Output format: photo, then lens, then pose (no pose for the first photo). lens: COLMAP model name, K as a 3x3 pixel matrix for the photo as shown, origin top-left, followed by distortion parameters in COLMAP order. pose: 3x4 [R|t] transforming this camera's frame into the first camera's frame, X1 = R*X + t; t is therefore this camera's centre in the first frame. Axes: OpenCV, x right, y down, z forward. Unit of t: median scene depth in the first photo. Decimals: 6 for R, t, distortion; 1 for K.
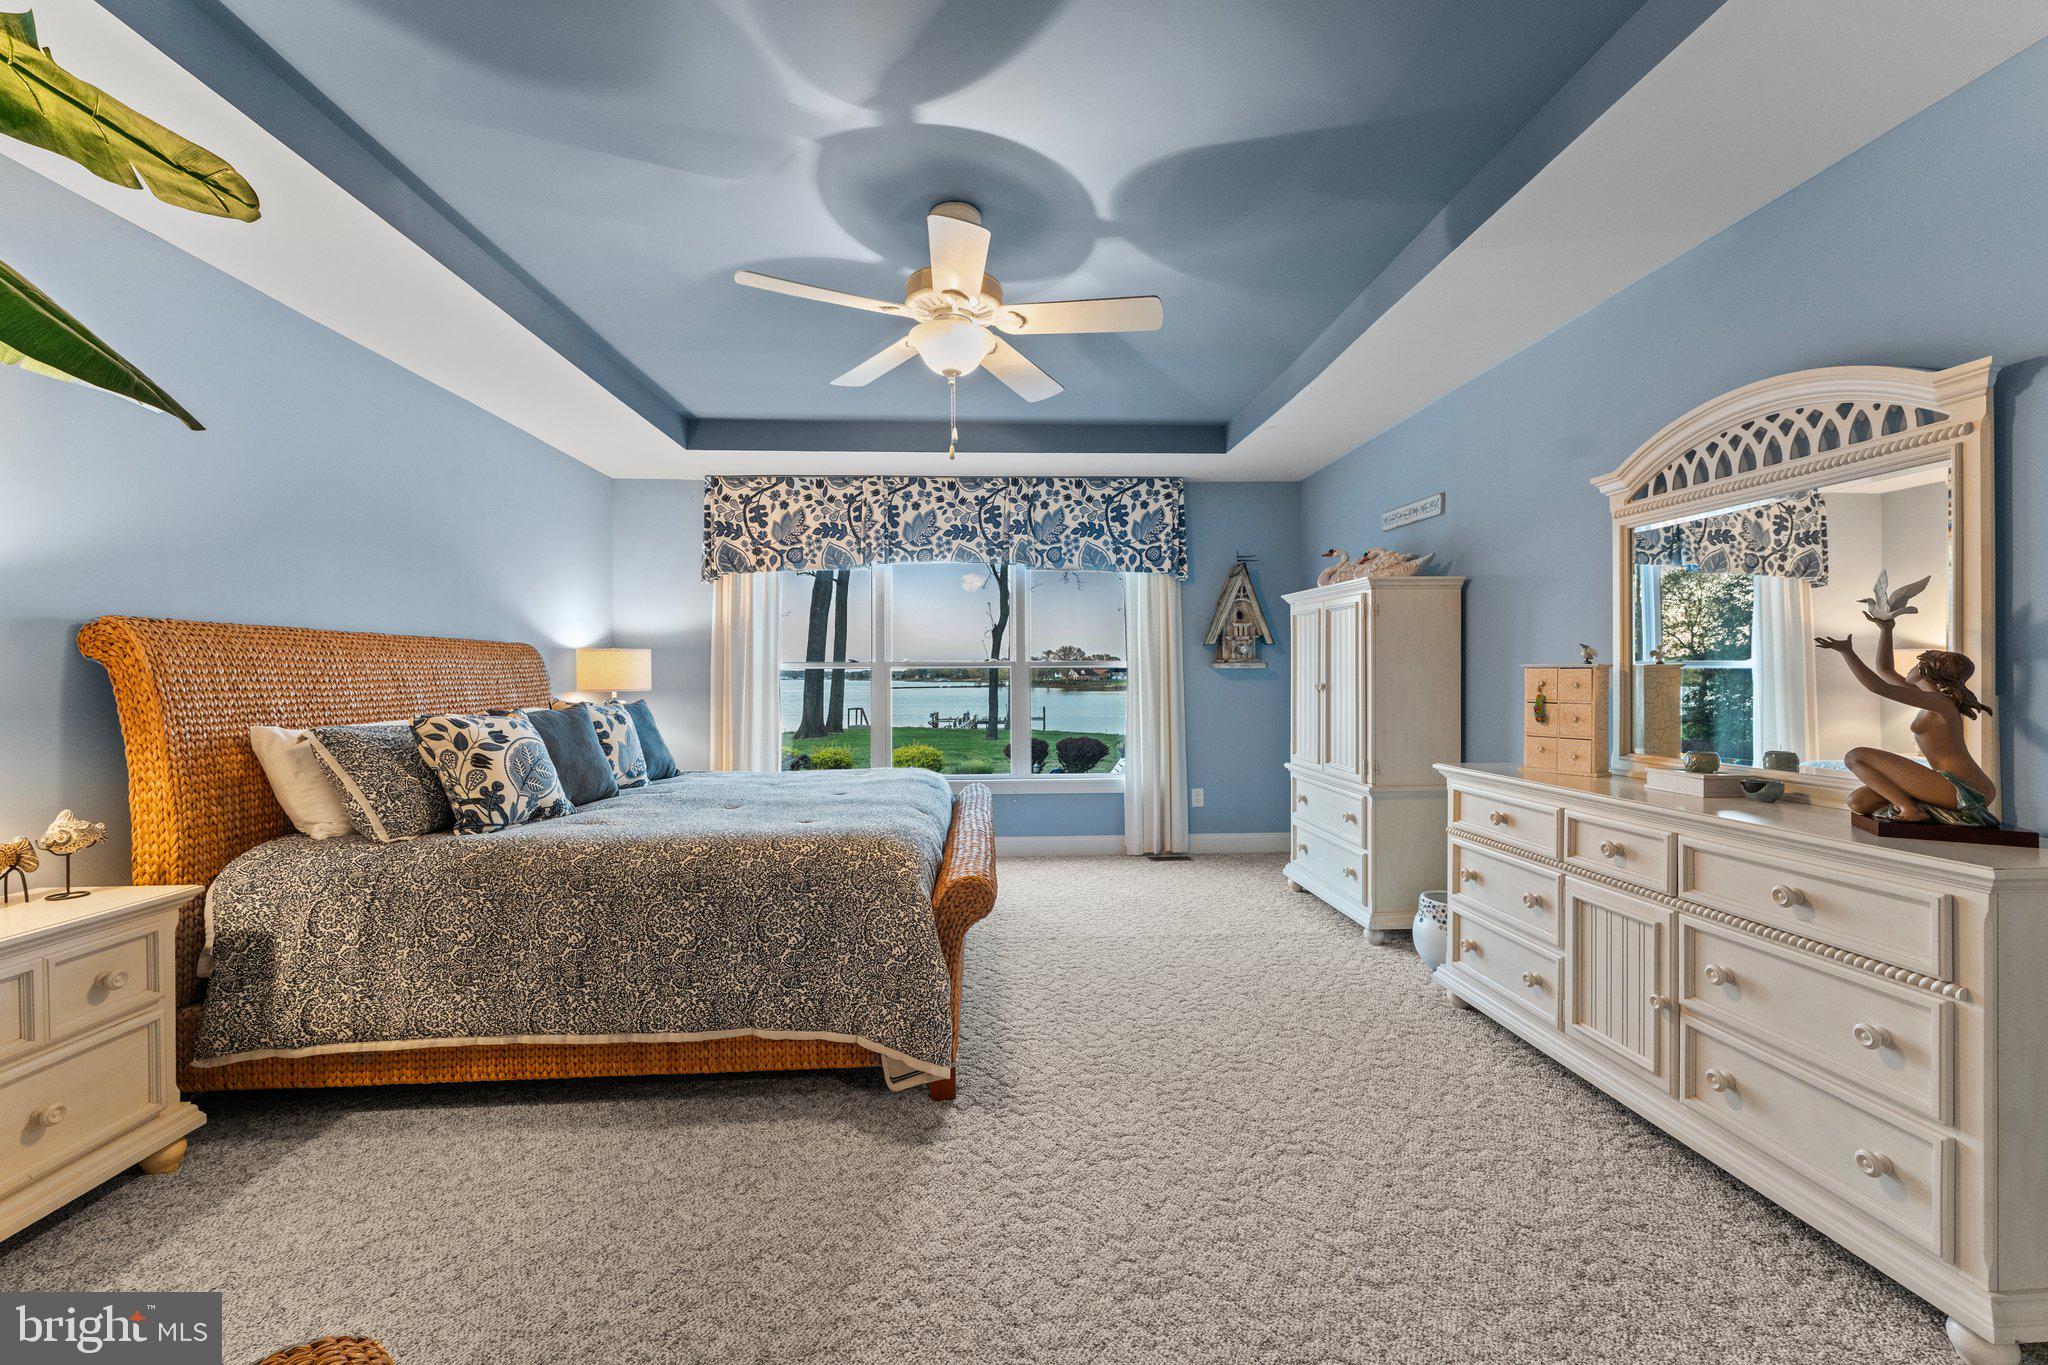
lens RADIAL K [[830.8, 0, 1016.6], [0, 830.8, 677.1], [0, 0, 1]] dist [0.001488, 0.000438]
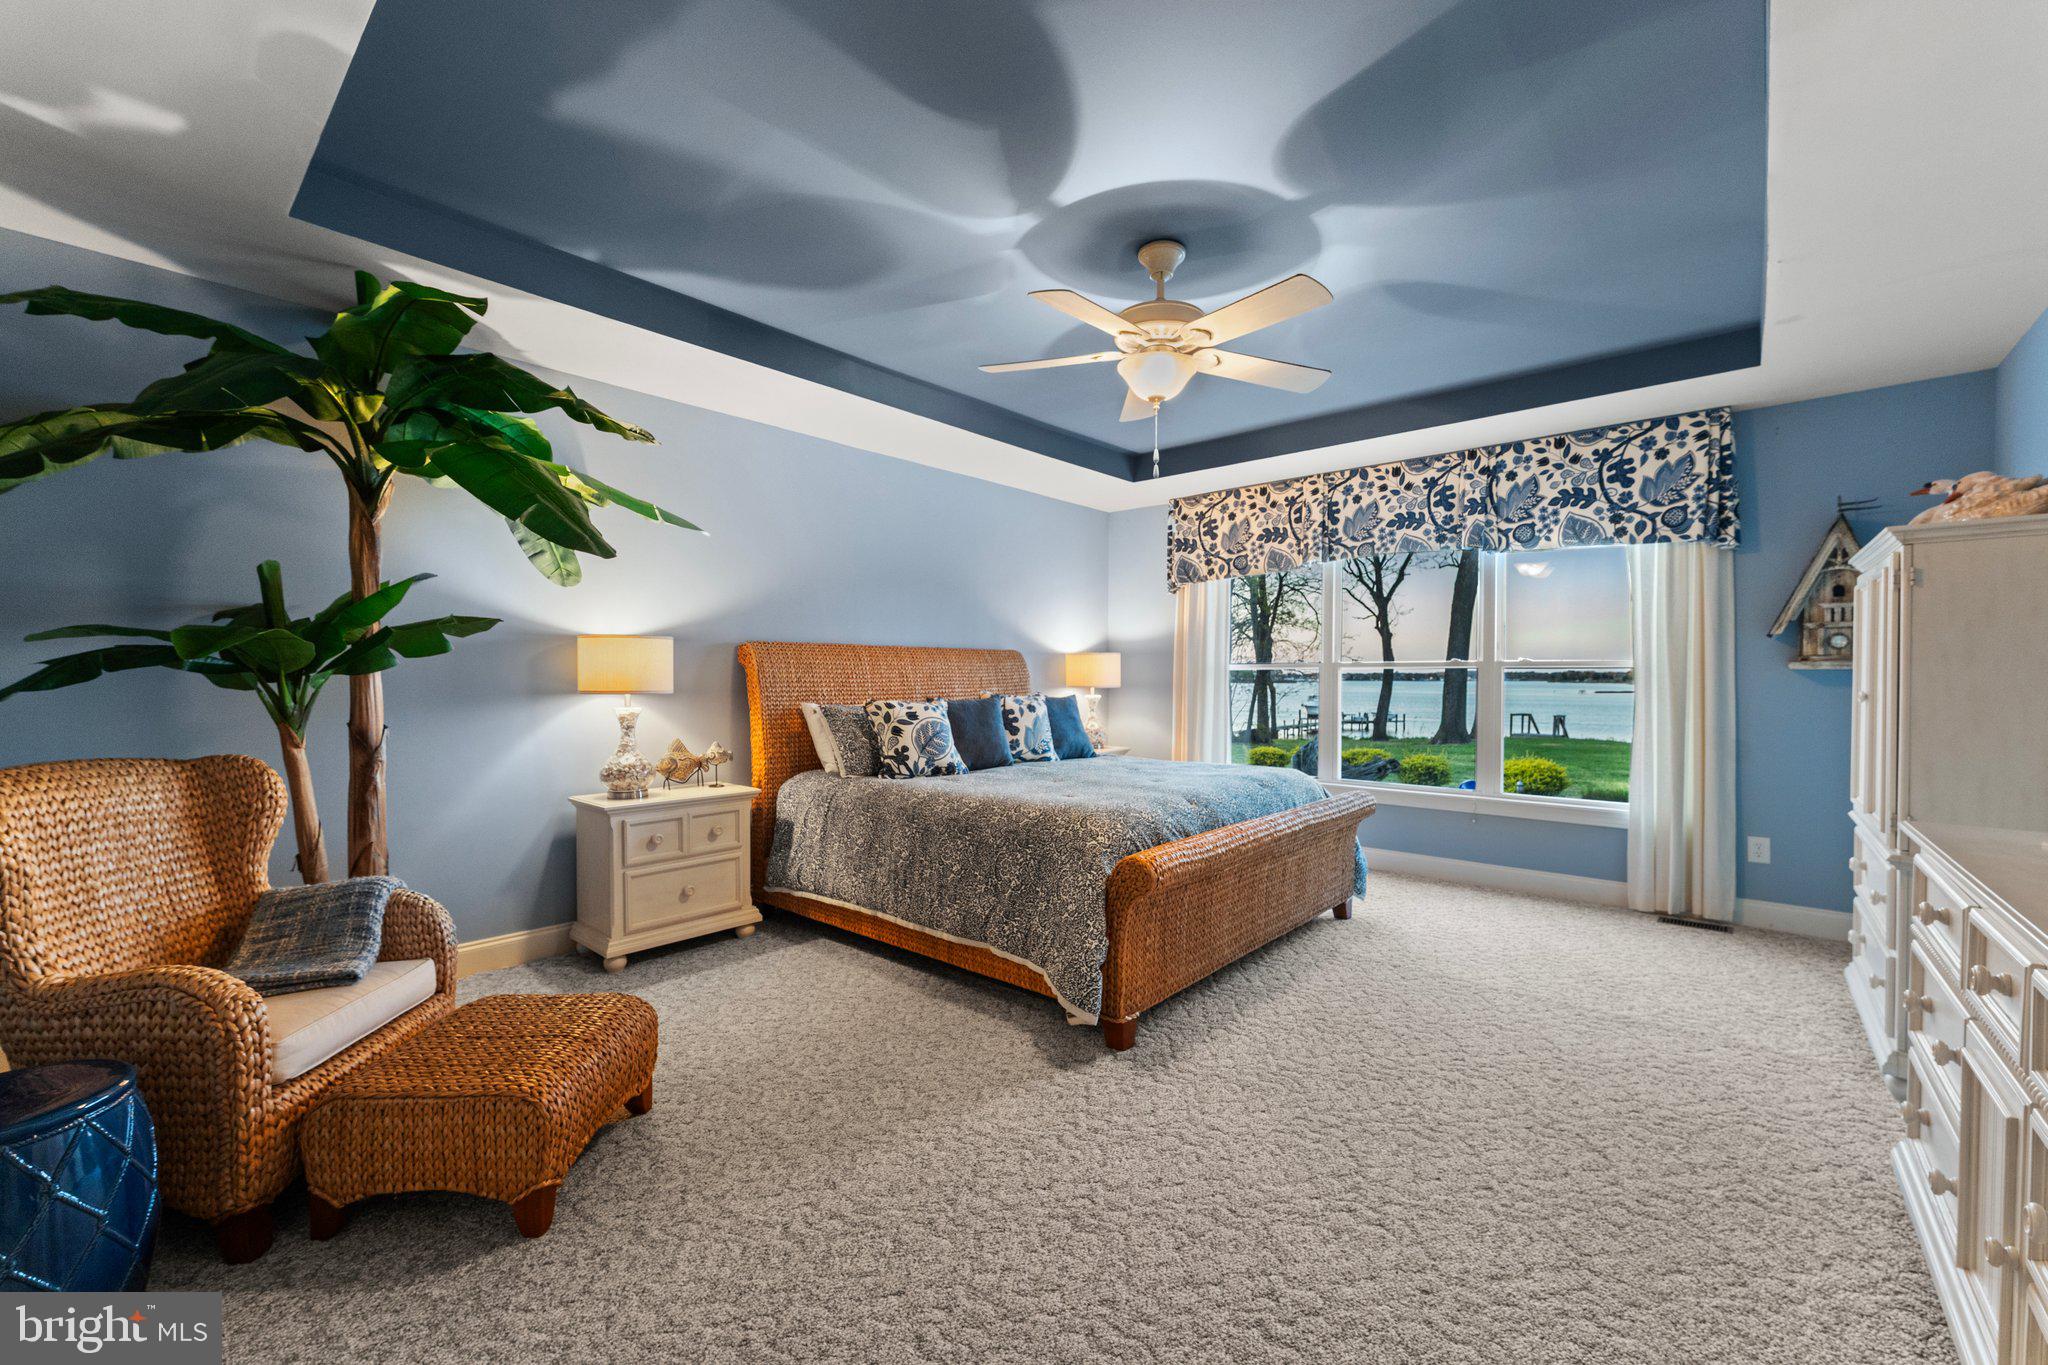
lens RADIAL K [[822.3, 0, 1013.1], [0, 822.3, 688.2], [0, 0, 1]] dist [0.000265, -0.000054]
pose [[0.710235, 0.016753, -0.703765, 0.294794], [-0.007474, 0.999840, 0.016258, -0.000972], [0.703925, -0.006287, 0.710247, 0.052487]]
